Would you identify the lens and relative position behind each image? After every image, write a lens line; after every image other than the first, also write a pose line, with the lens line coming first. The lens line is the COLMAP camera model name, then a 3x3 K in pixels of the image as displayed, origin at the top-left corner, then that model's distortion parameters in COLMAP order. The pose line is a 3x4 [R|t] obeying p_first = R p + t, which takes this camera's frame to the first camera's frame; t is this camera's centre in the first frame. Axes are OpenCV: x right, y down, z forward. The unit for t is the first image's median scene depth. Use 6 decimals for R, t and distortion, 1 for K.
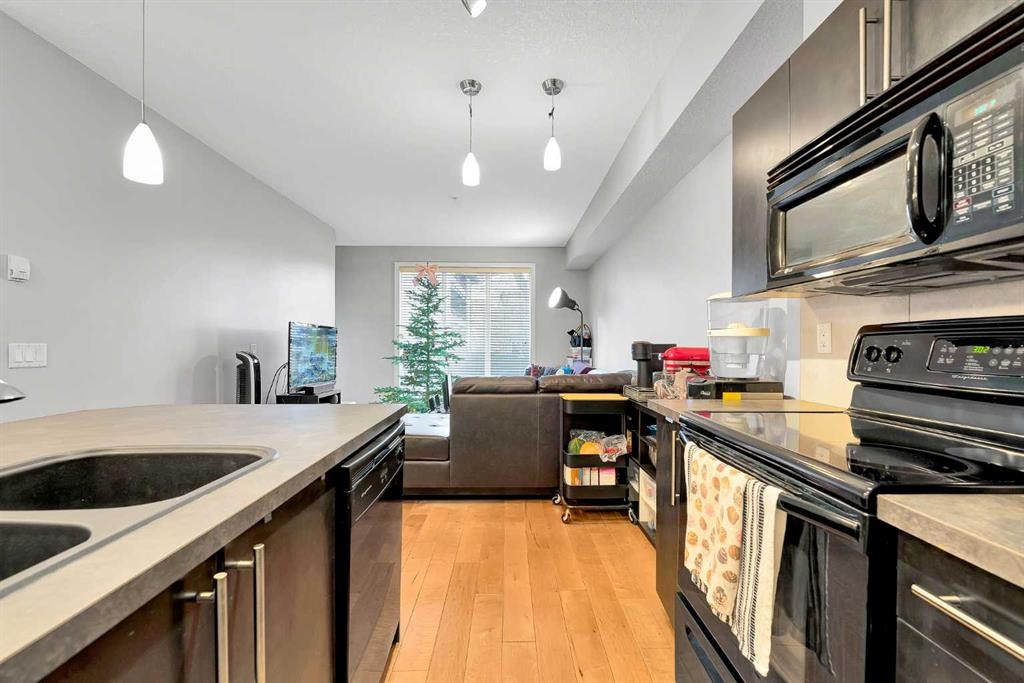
lens RADIAL K [[439.5, 0, 516.0], [0, 439.5, 345.0], [0, 0, 1]] dist [0.003259, -0.001306]
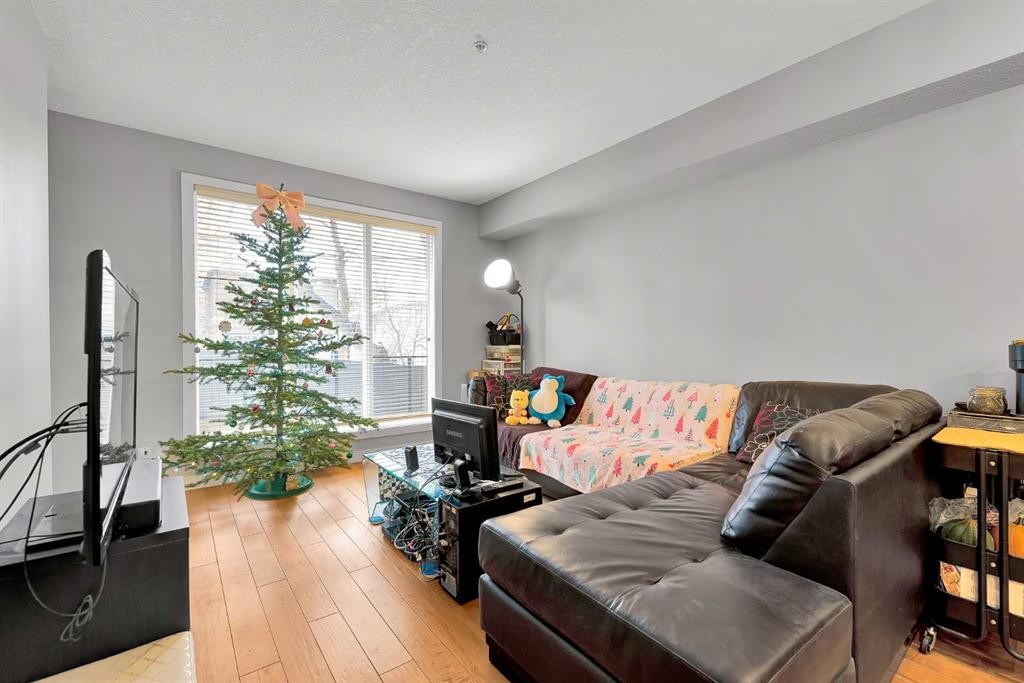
lens RADIAL K [[439.5, 0, 514.9], [0, 439.5, 345.1], [0, 0, 1]] dist [0.003259, -0.001306]
pose [[0.801962, -0.006593, 0.597338, -0.292213], [0.000590, 0.999947, 0.010245, -0.002992], [-0.597374, -0.007863, 0.801924, 0.418528]]
